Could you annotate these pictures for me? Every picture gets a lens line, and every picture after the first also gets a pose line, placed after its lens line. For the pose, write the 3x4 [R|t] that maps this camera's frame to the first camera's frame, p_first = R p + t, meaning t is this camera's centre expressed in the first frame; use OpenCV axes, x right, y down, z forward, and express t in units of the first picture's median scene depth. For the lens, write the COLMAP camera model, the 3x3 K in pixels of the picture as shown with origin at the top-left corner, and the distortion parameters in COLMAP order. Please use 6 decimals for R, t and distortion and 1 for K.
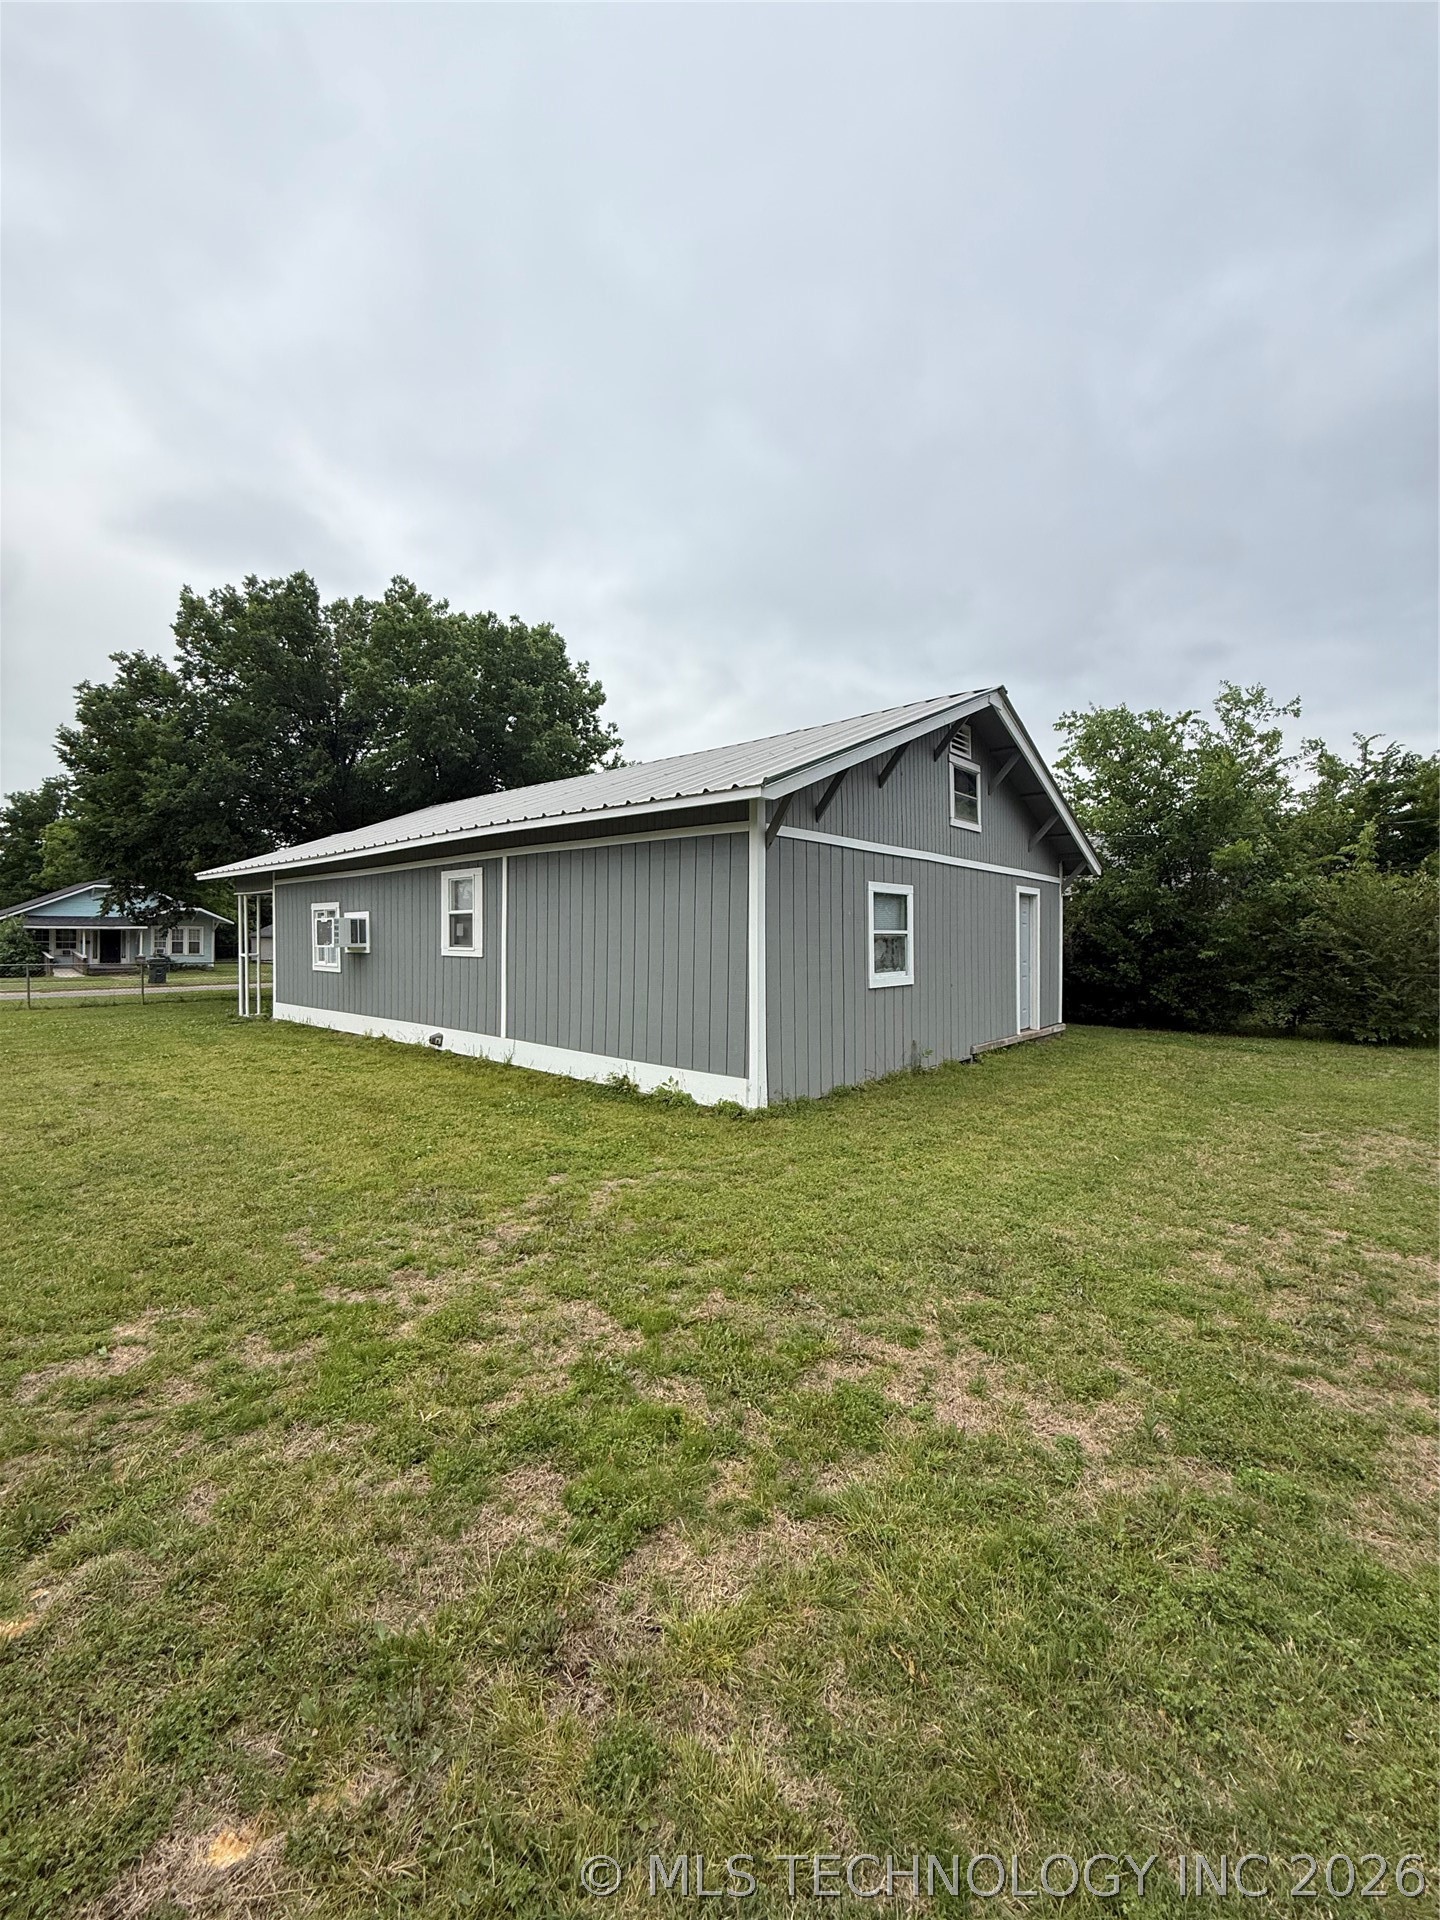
lens RADIAL K [[763.4, 0, 703.5], [0, 763.4, 954.6], [0, 0, 1]] dist [-0.000732, 0.000436]
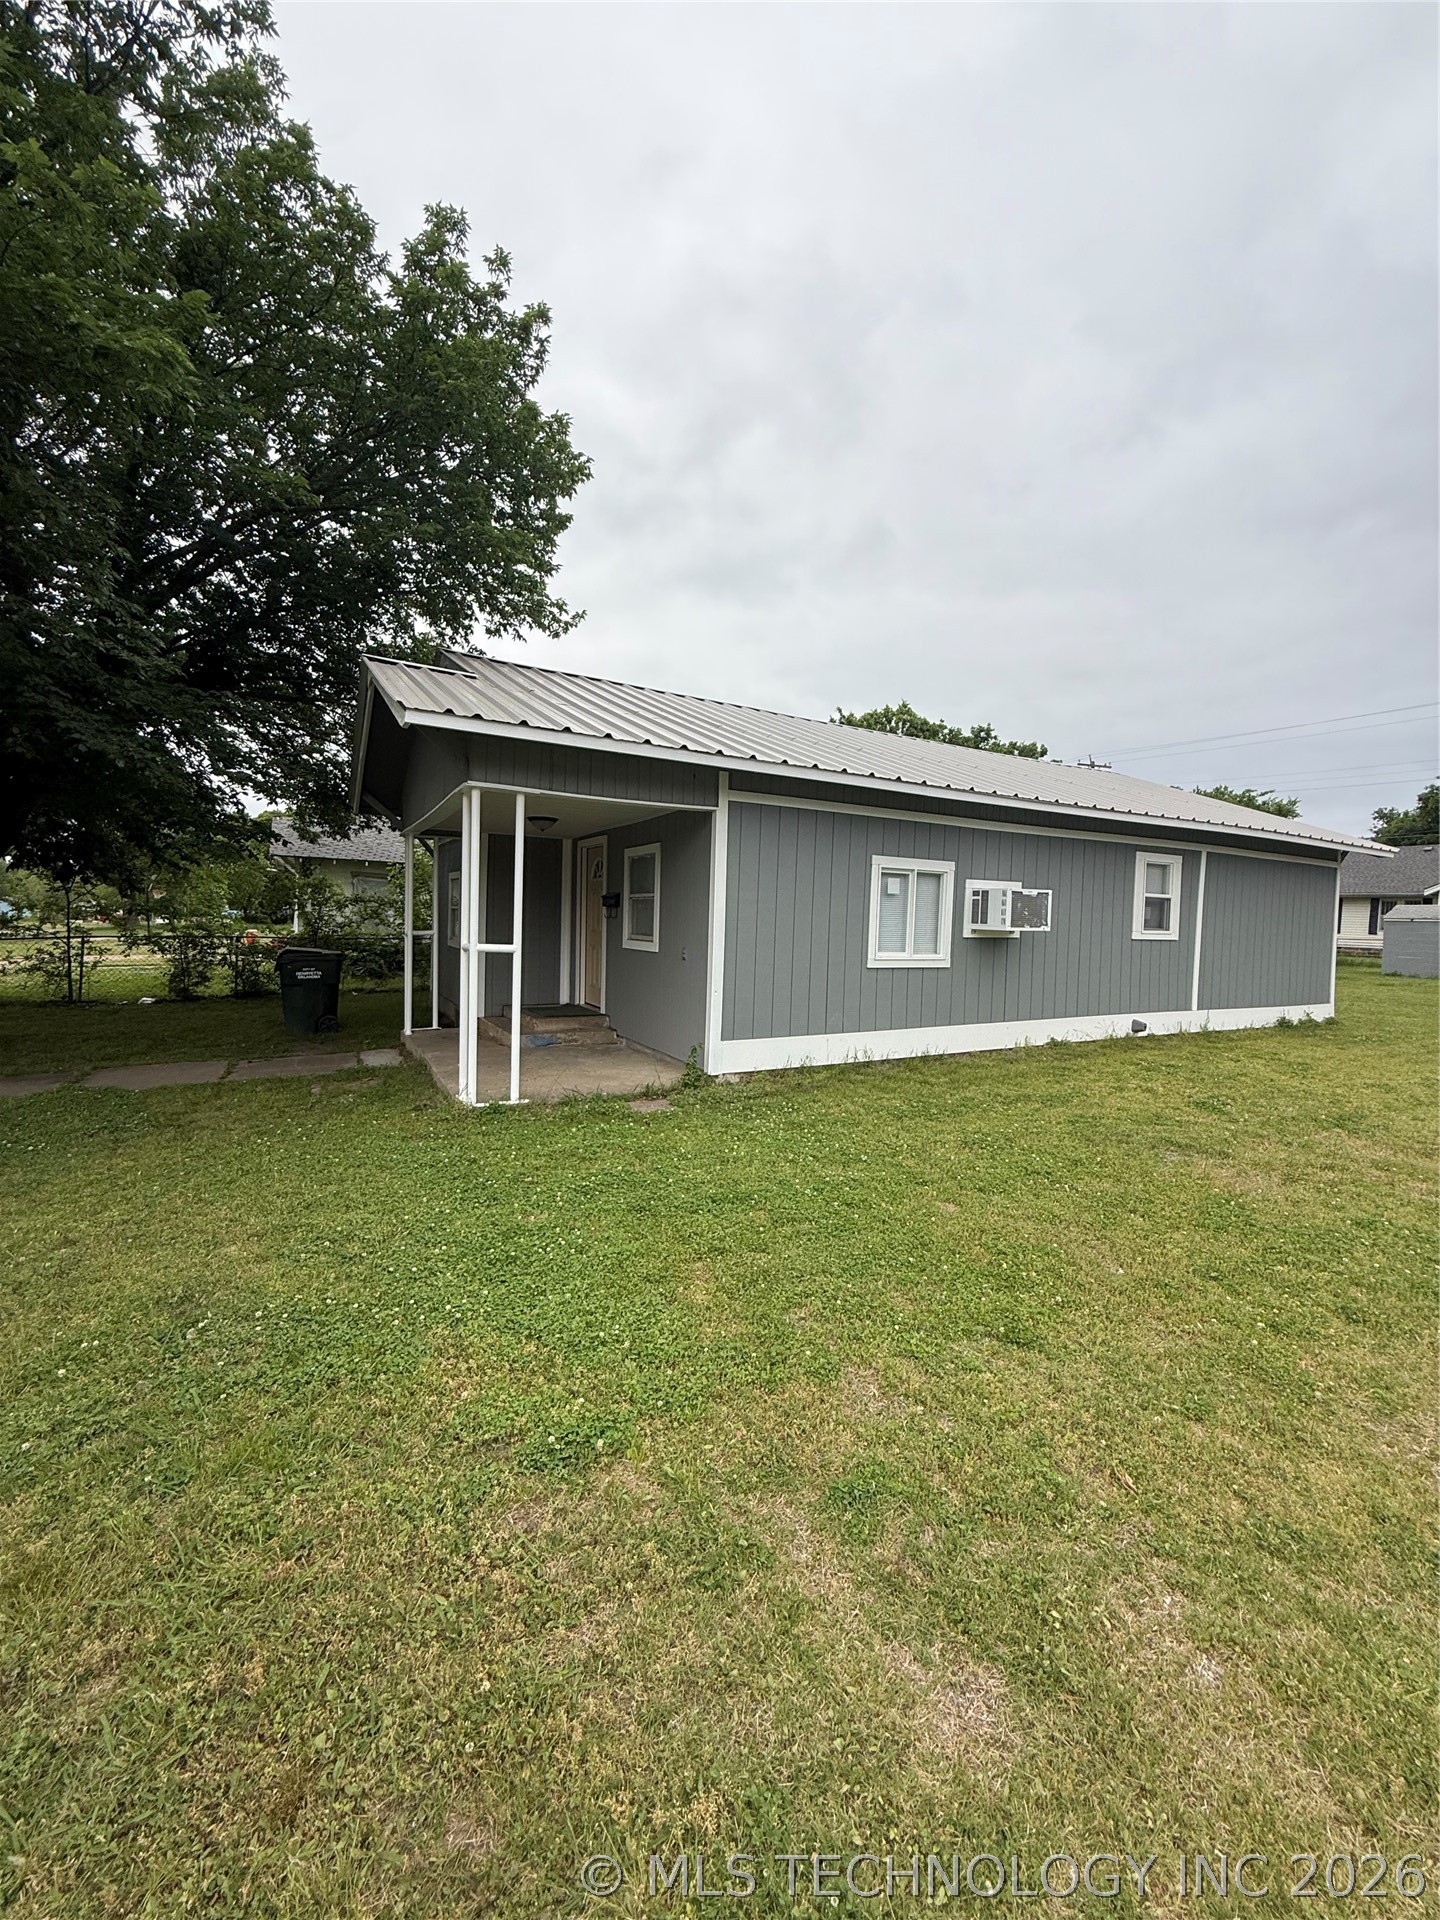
lens RADIAL K [[763.4, 0, 720.3], [0, 763.4, 955.3], [0, 0, 1]] dist [-0.000732, 0.000436]
pose [[0.330613, -0.034147, 0.943148, -1.475587], [0.002744, 0.999376, 0.035221, -0.014365], [-0.943762, -0.009056, 0.330501, 1.218483]]
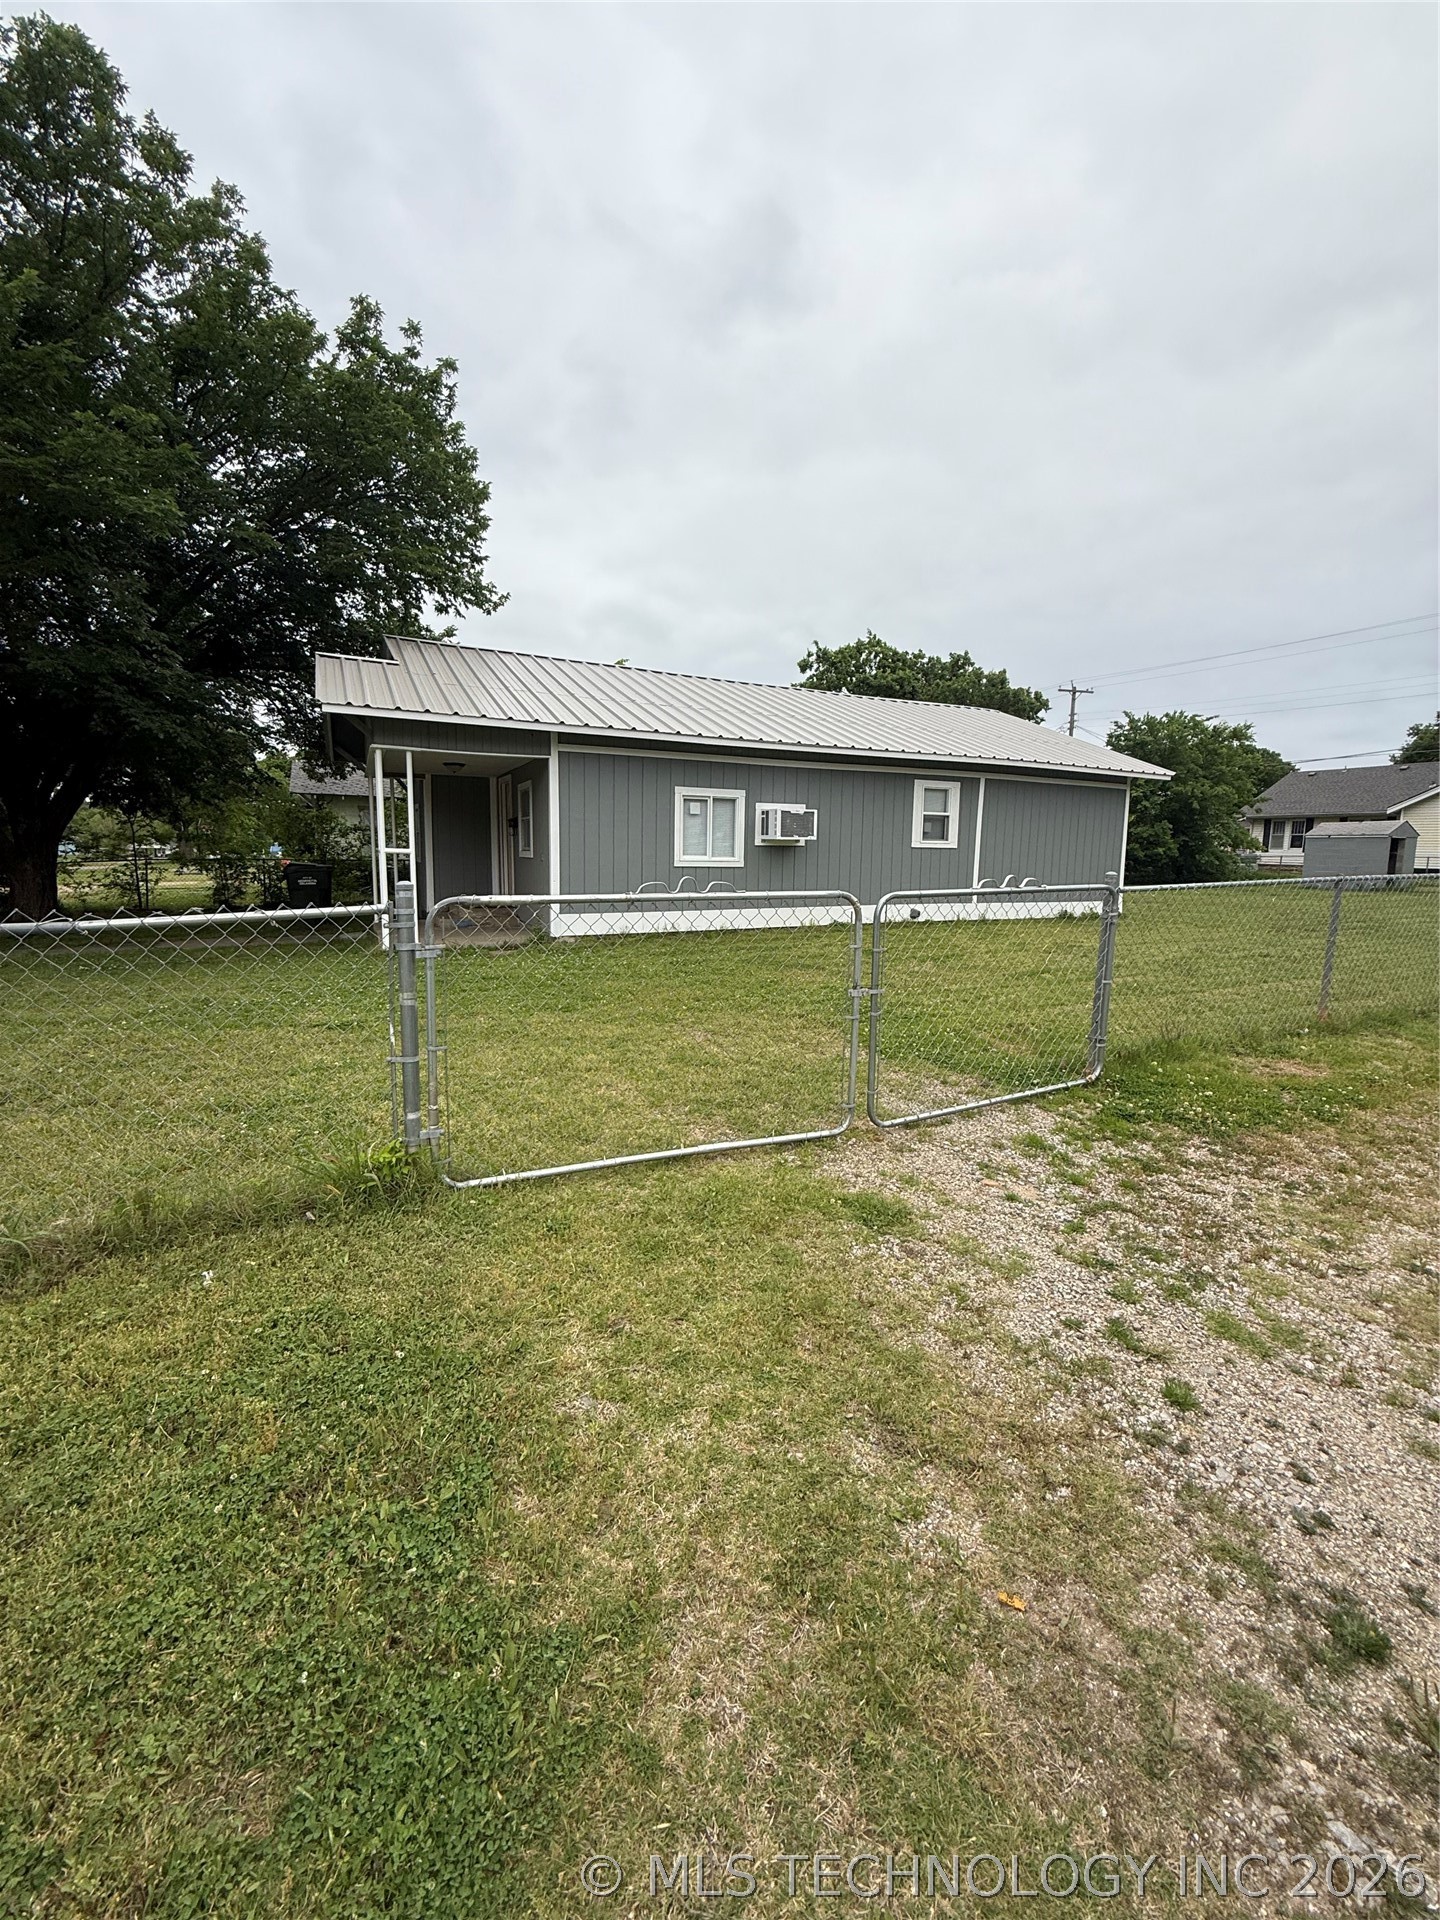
lens RADIAL K [[763.4, 0, 721.7], [0, 763.4, 954.5], [0, 0, 1]] dist [-0.000732, 0.000436]
pose [[0.378229, -0.119487, 0.917968, -1.705854], [0.014825, 0.992289, 0.123053, 0.017847], [-0.925593, -0.032934, 0.377084, 0.842107]]
